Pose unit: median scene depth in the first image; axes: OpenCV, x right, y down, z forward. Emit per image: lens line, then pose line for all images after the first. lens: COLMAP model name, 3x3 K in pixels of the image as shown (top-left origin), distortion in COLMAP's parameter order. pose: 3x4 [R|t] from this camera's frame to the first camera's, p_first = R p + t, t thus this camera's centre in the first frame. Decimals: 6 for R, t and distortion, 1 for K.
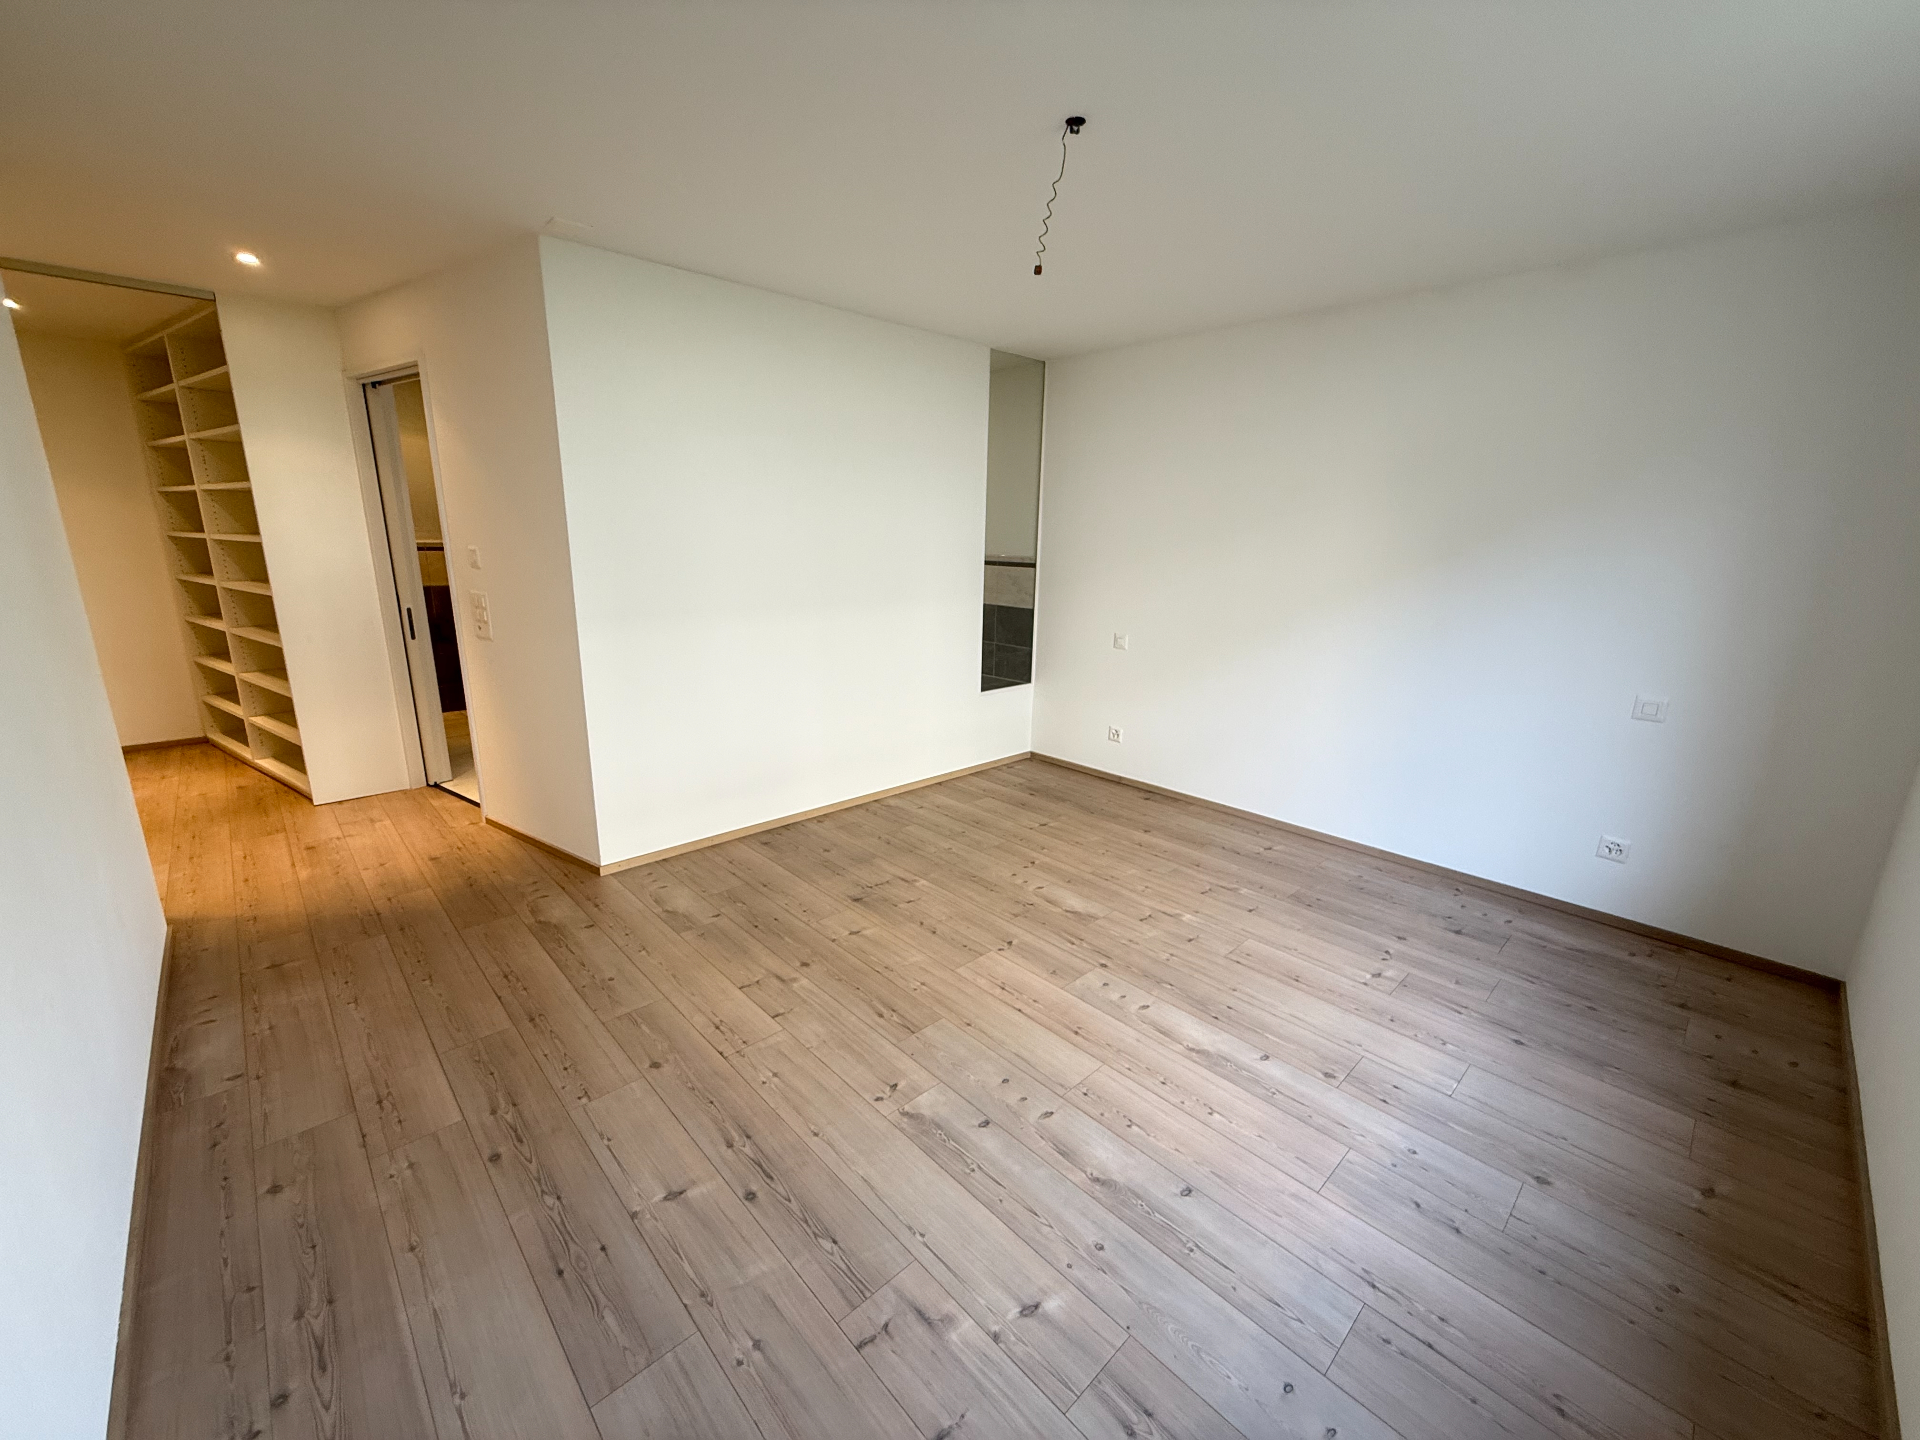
lens RADIAL K [[766.7, 0, 955.0], [0, 766.7, 723.5], [0, 0, 1]] dist [0.002854, 0.000483]
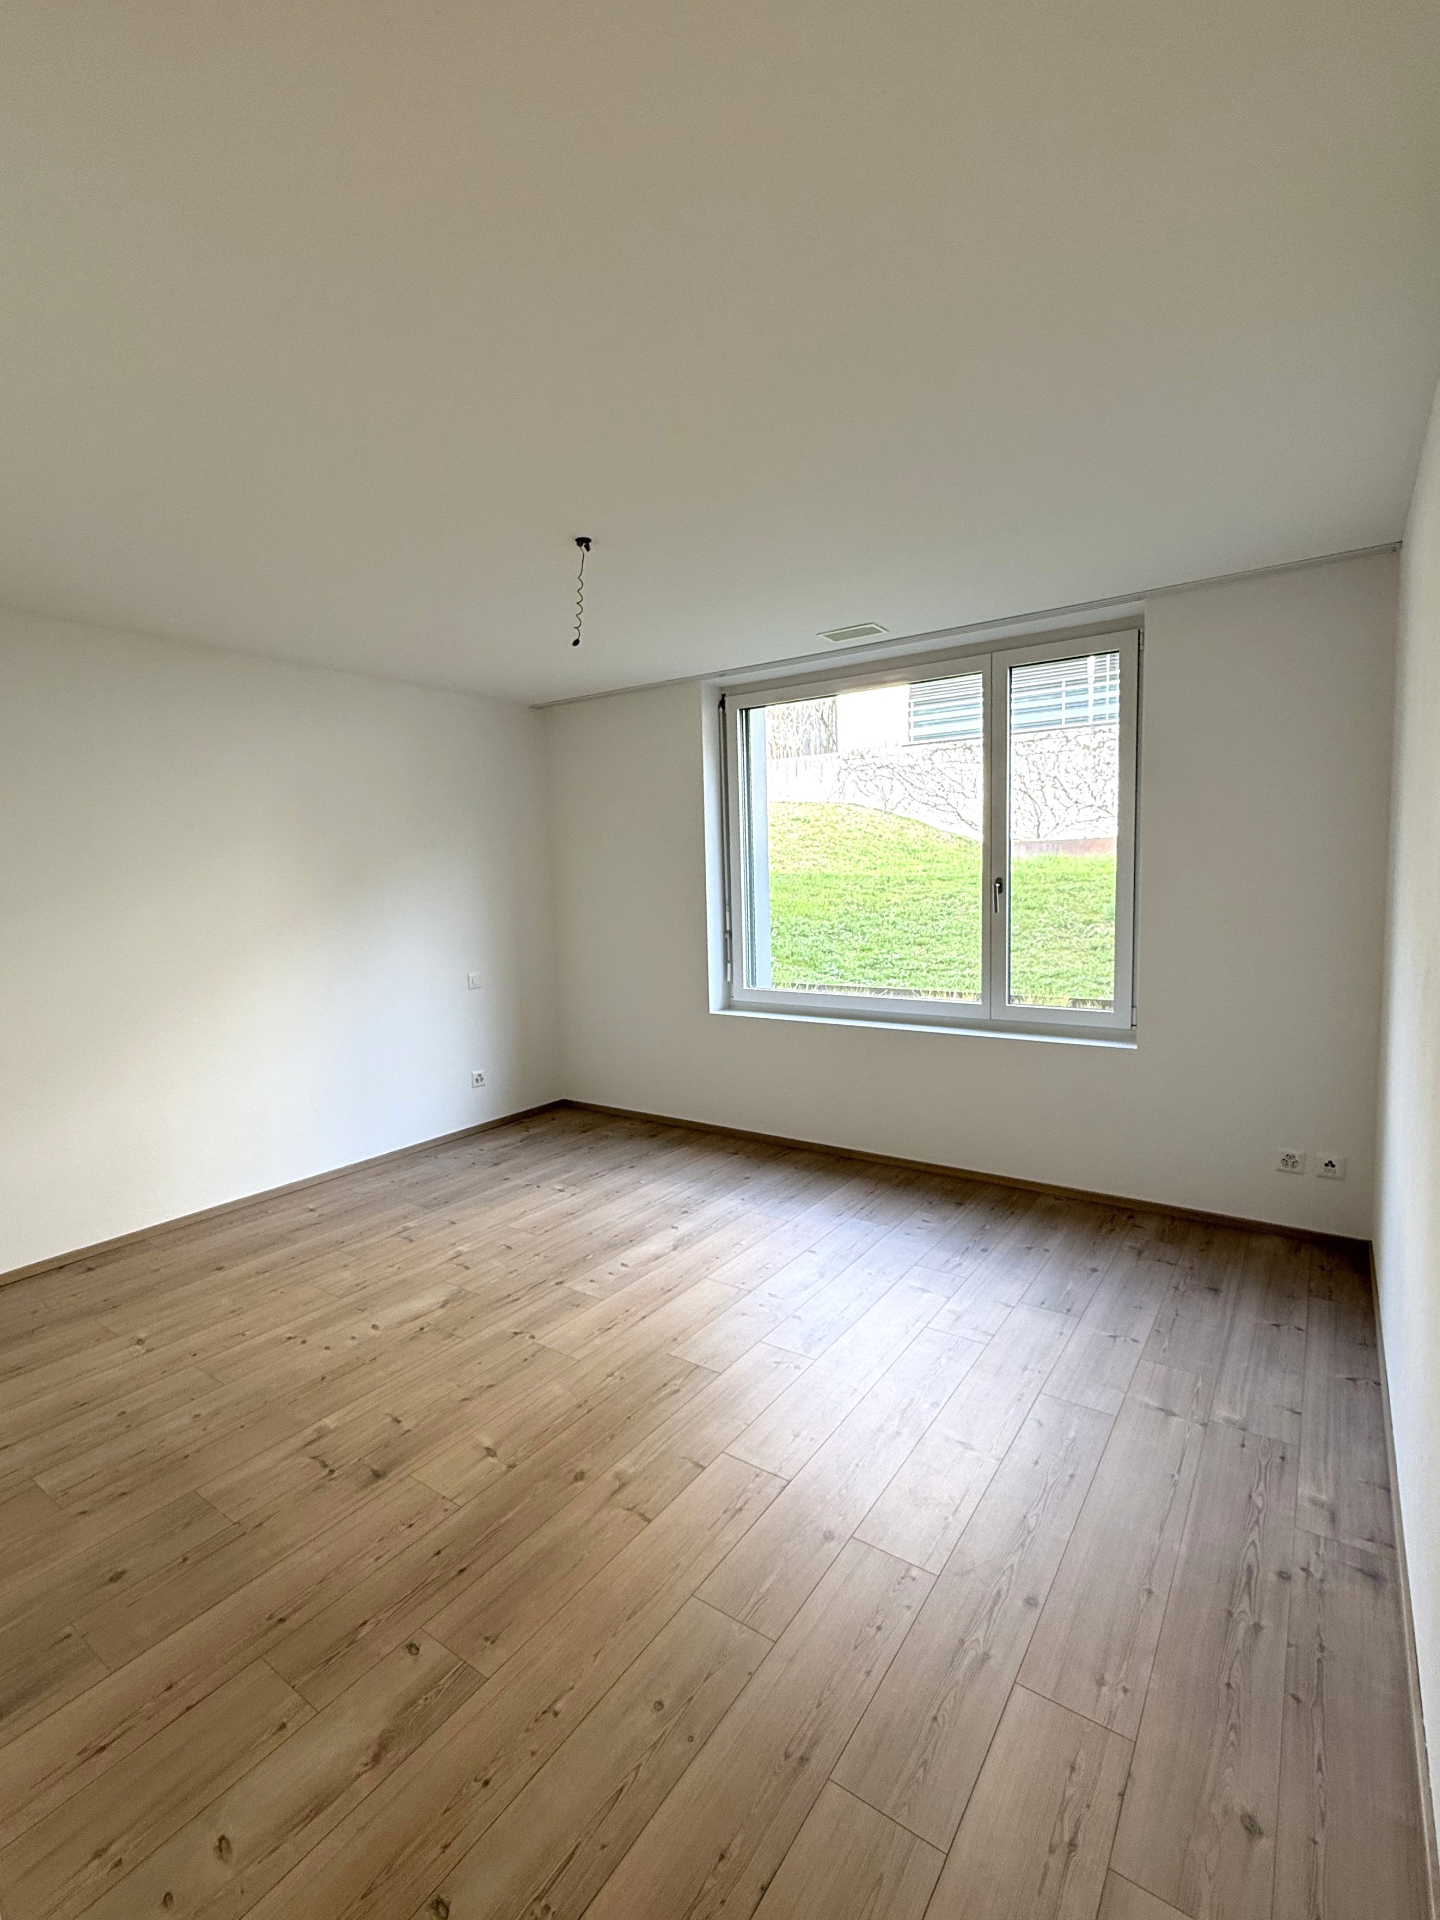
lens RADIAL K [[862.9, 0, 724.1], [0, 862.9, 944.5], [0, 0, 1]] dist [-0.000064, 0.001202]
pose [[-0.200363, -0.093296, 0.975270, -0.872306], [0.261031, 0.954390, 0.144926, -0.210373], [-0.944308, 0.283613, -0.166871, 0.804803]]
